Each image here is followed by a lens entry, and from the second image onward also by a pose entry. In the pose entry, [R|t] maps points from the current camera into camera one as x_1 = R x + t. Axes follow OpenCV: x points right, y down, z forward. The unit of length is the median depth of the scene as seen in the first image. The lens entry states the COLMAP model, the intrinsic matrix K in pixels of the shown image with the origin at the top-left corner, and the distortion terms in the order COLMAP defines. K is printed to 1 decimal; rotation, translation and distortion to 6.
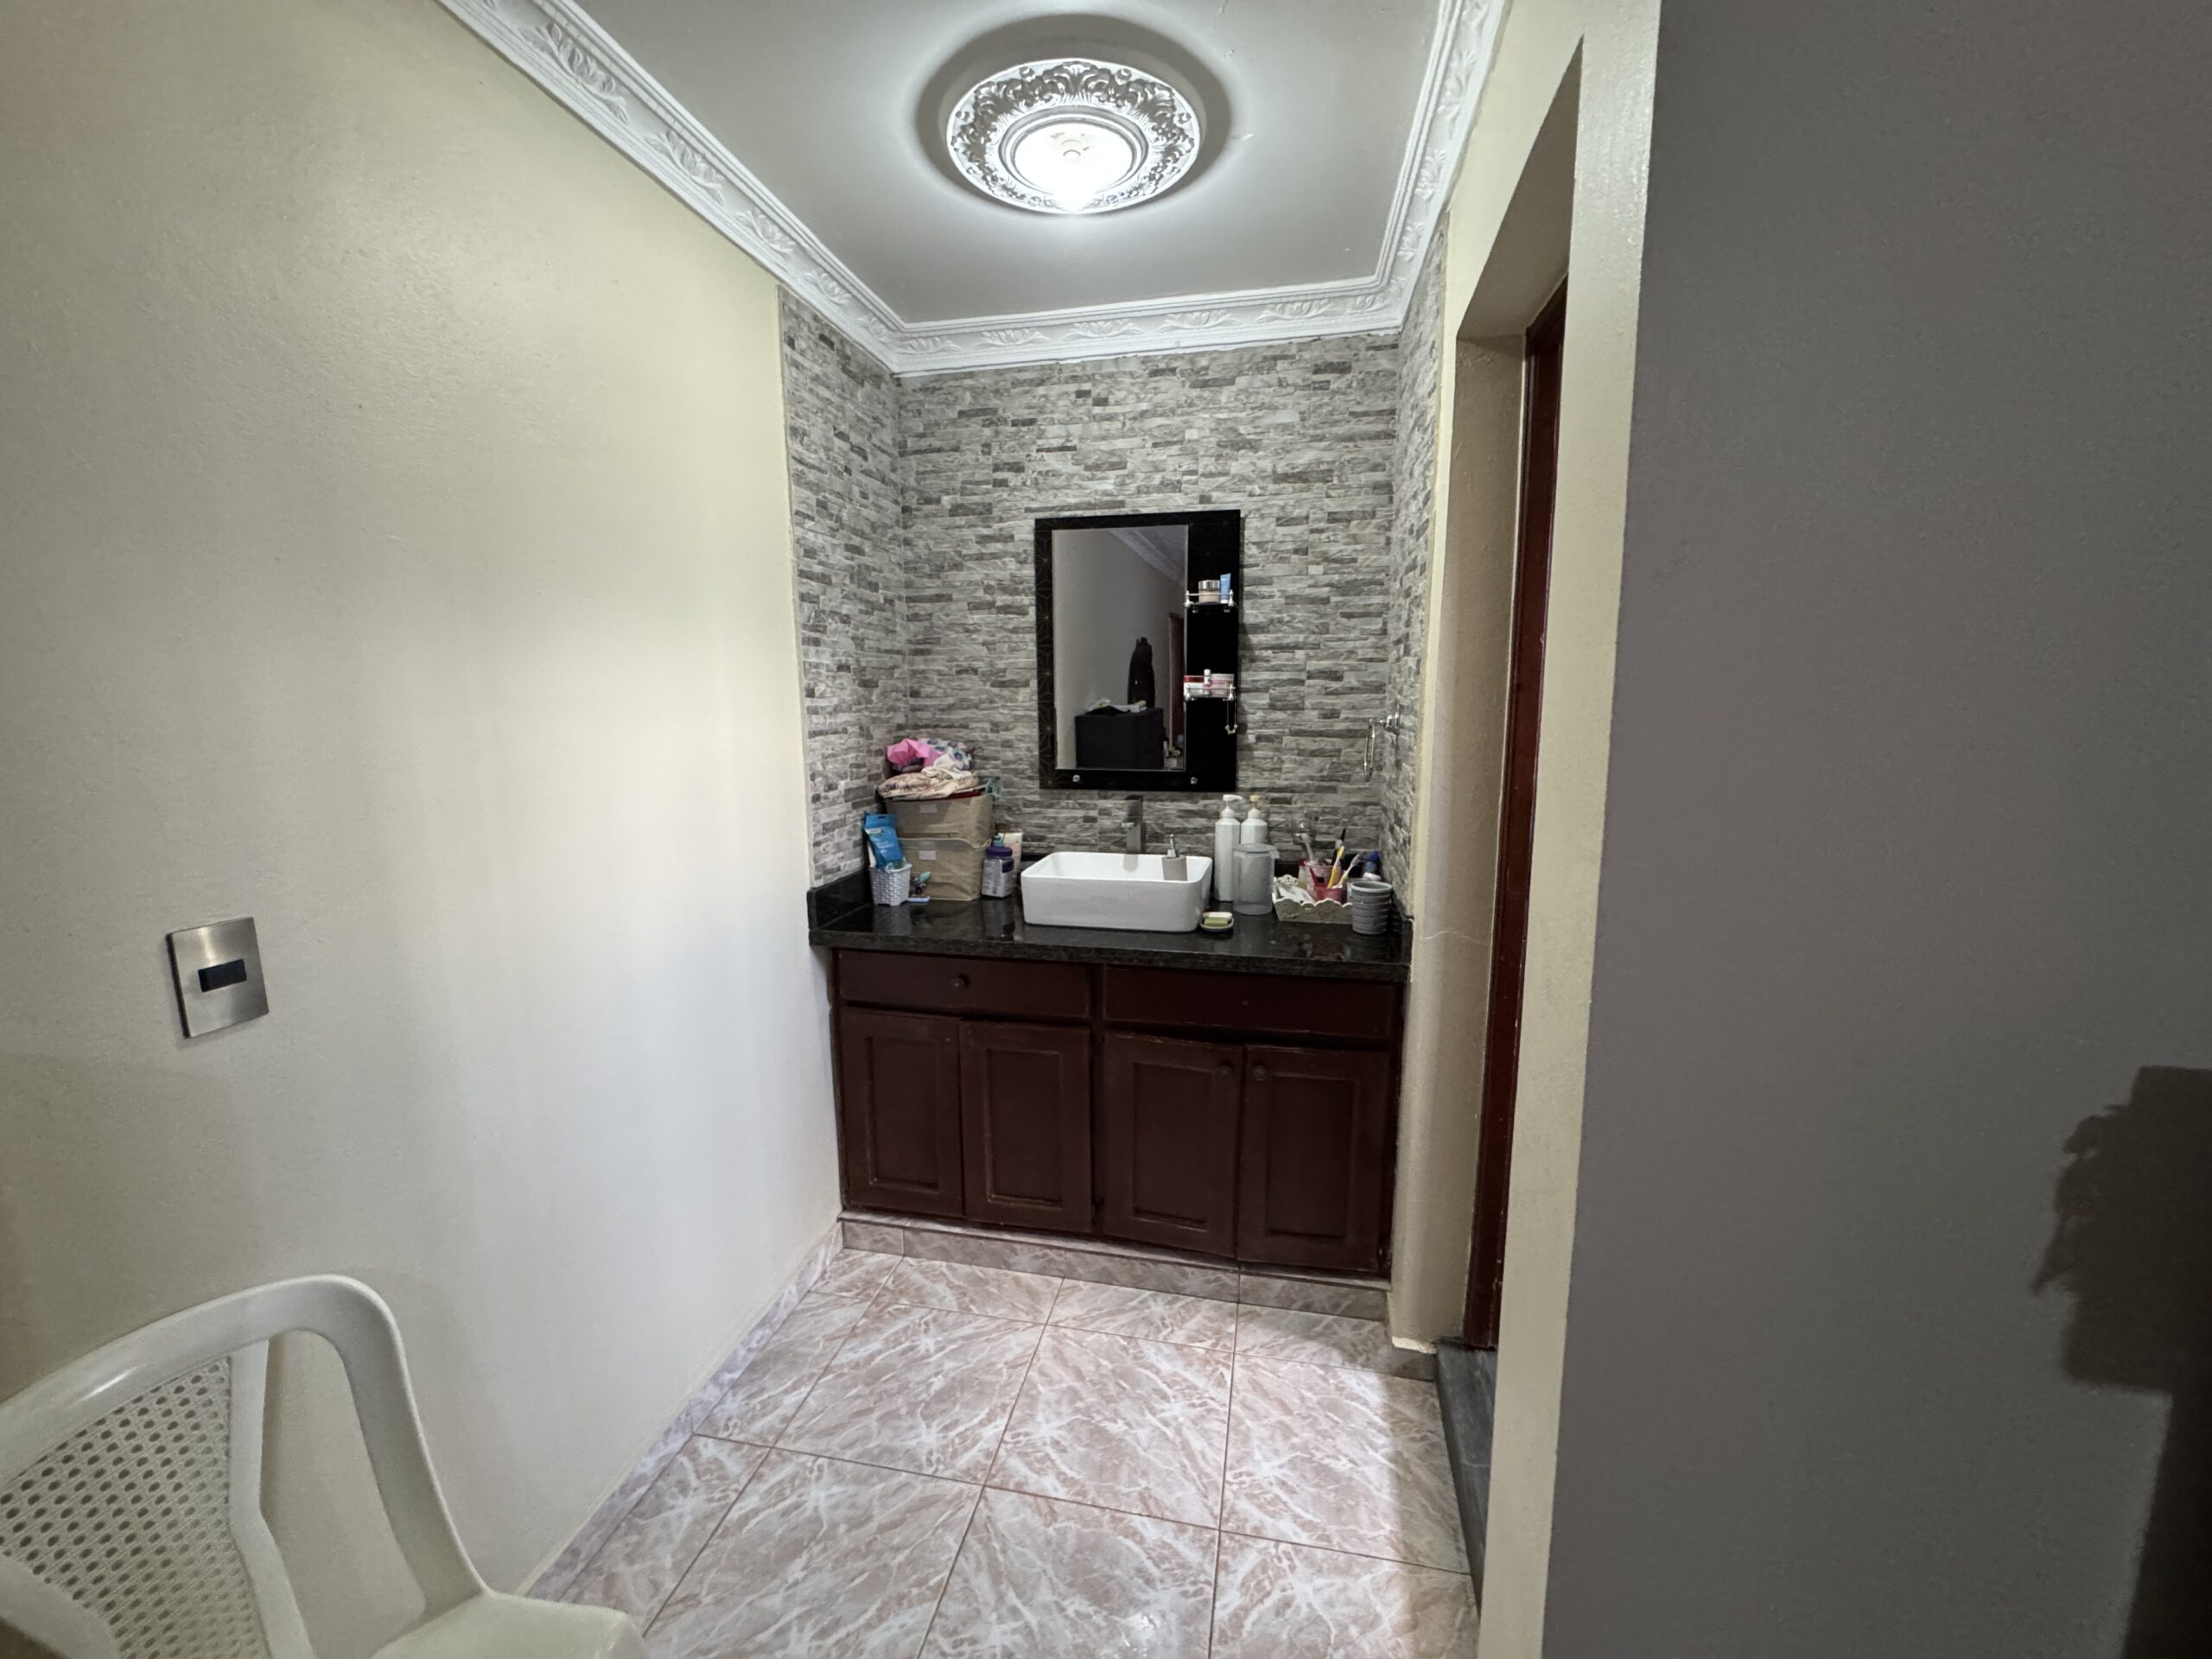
lens RADIAL K [[880.5, 0, 1109.5], [0, 880.5, 835.9], [0, 0, 1]] dist [-0.008740, 0.002029]
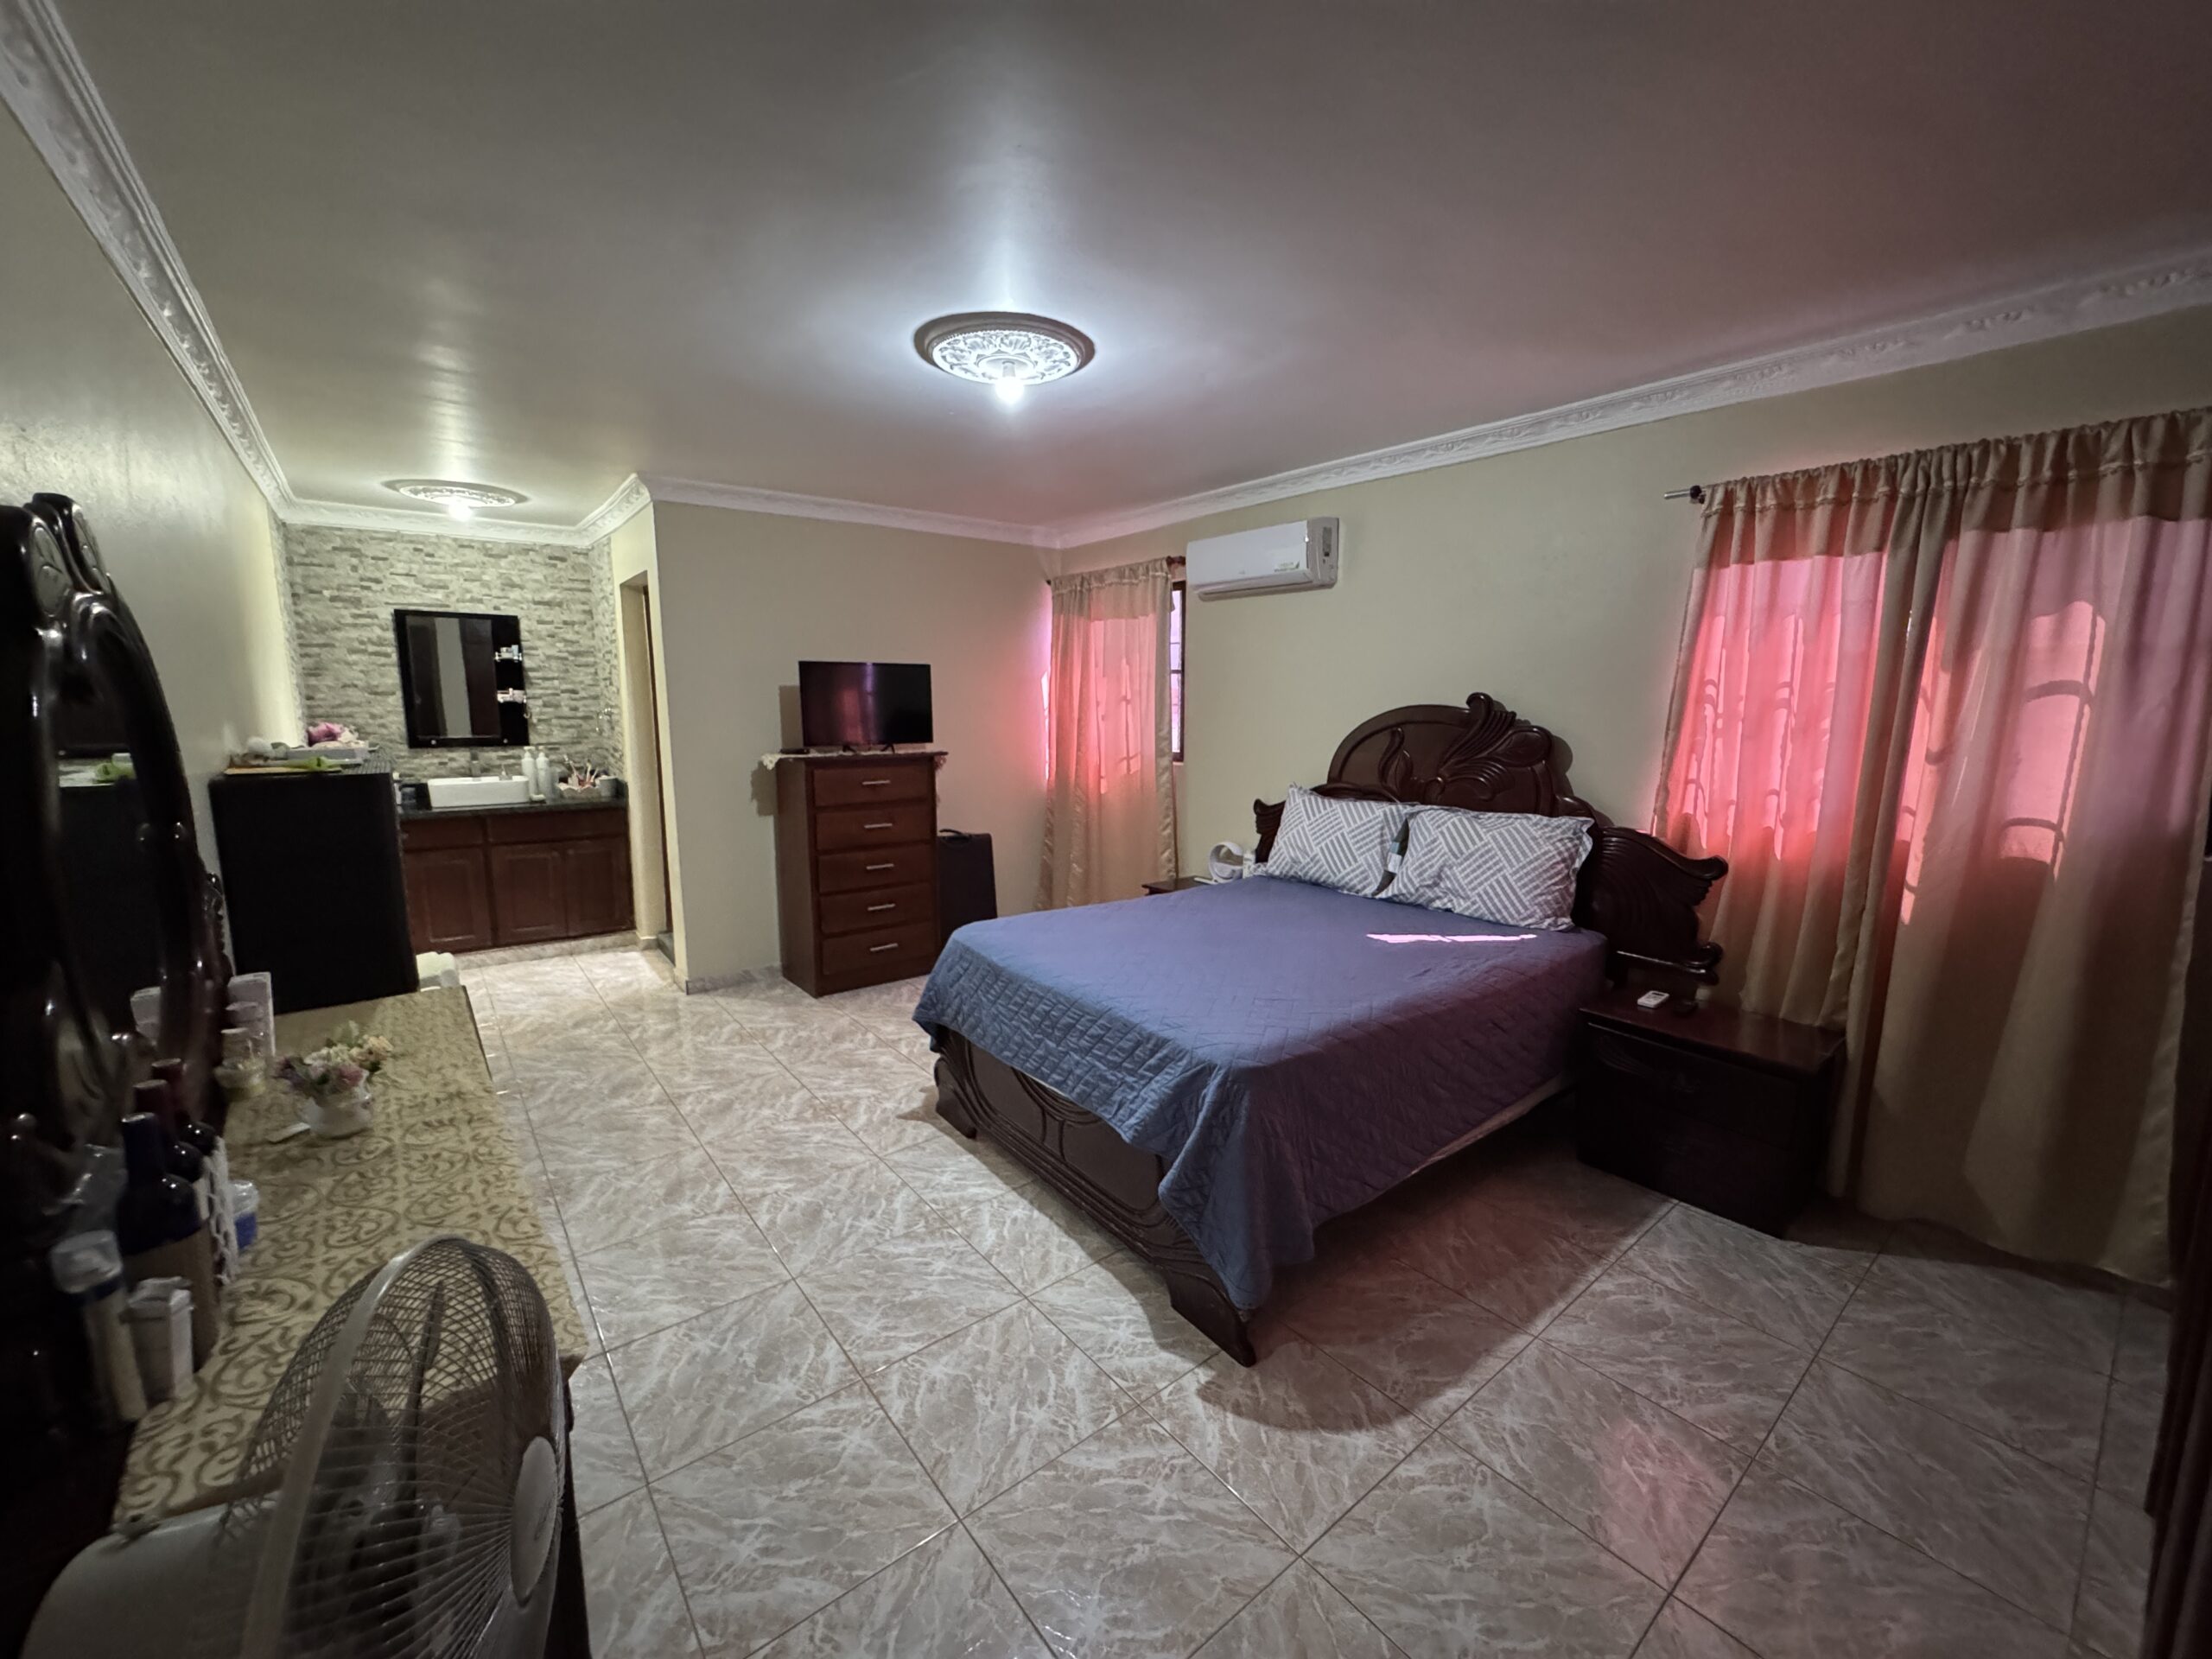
lens RADIAL K [[880.5, 0, 1102.4], [0, 880.5, 832.6], [0, 0, 1]] dist [-0.008740, 0.002029]
pose [[0.645949, -0.106218, 0.755955, -0.605515], [0.111829, 0.992756, 0.043935, 0.226963], [-0.755145, 0.056158, 0.653148, -1.461314]]
